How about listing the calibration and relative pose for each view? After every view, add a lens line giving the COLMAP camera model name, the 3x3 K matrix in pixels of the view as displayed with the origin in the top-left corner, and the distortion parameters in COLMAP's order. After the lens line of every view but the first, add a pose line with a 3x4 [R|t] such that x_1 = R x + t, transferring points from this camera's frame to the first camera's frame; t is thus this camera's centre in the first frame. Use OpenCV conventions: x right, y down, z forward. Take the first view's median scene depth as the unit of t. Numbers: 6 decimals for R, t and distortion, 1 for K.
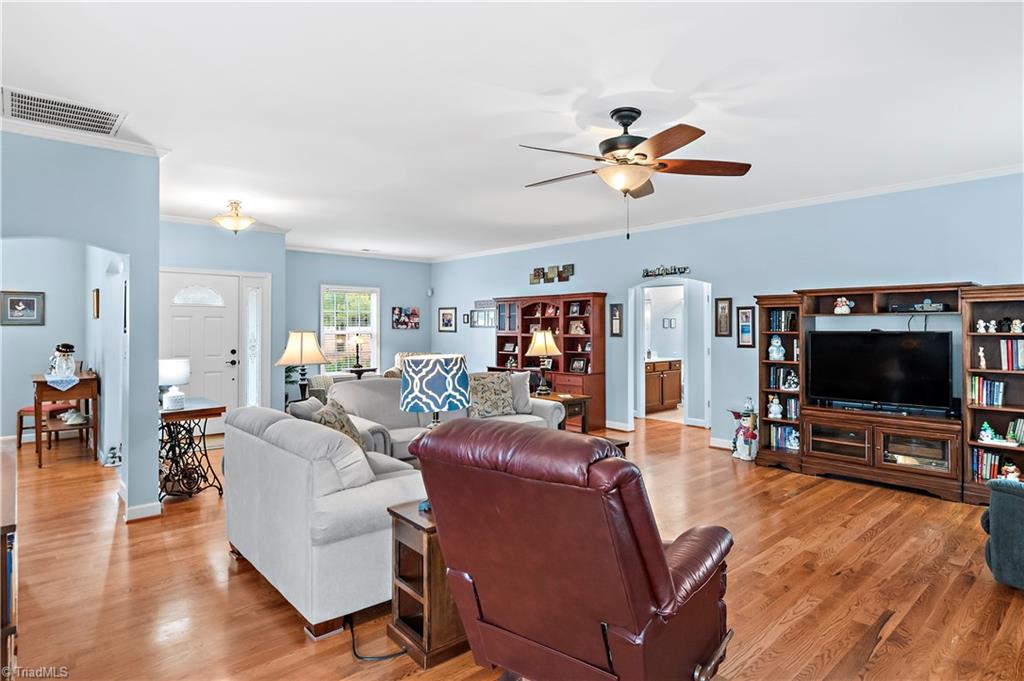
lens RADIAL K [[552.1, 0, 532.6], [0, 552.1, 337.6], [0, 0, 1]] dist [0.001211, 0.000683]
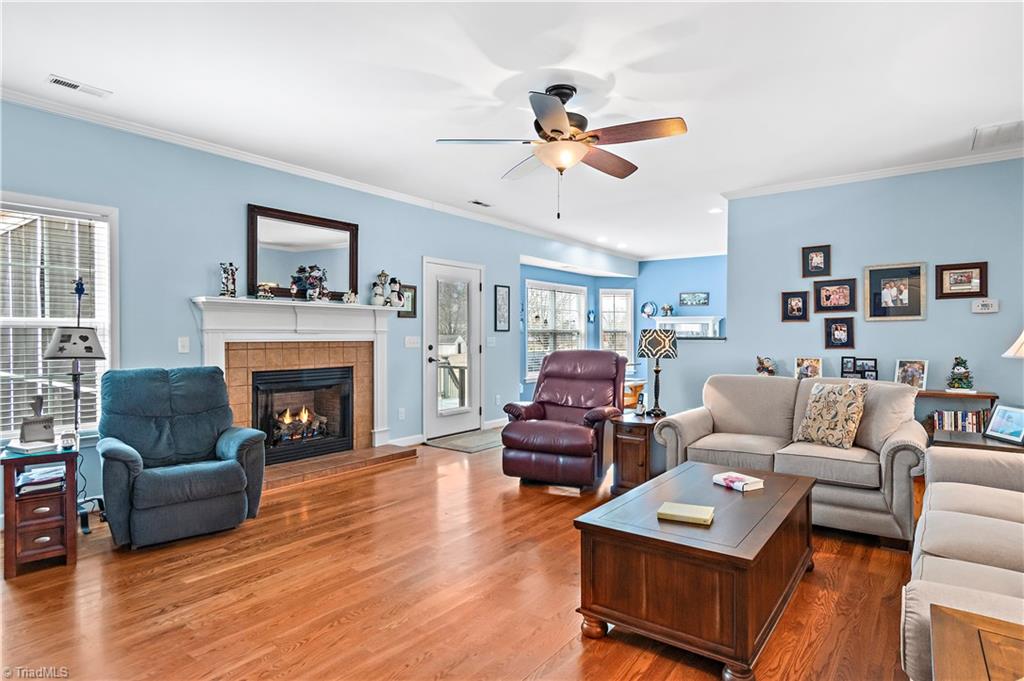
lens RADIAL K [[552.1, 0, 532.6], [0, 552.1, 337.6], [0, 0, 1]] dist [0.001211, 0.000683]
pose [[-0.981341, 0.003482, -0.192243, 0.420391], [-0.000097, 0.999827, 0.018600, 0.022752], [0.192275, 0.018272, -0.981171, 2.021438]]
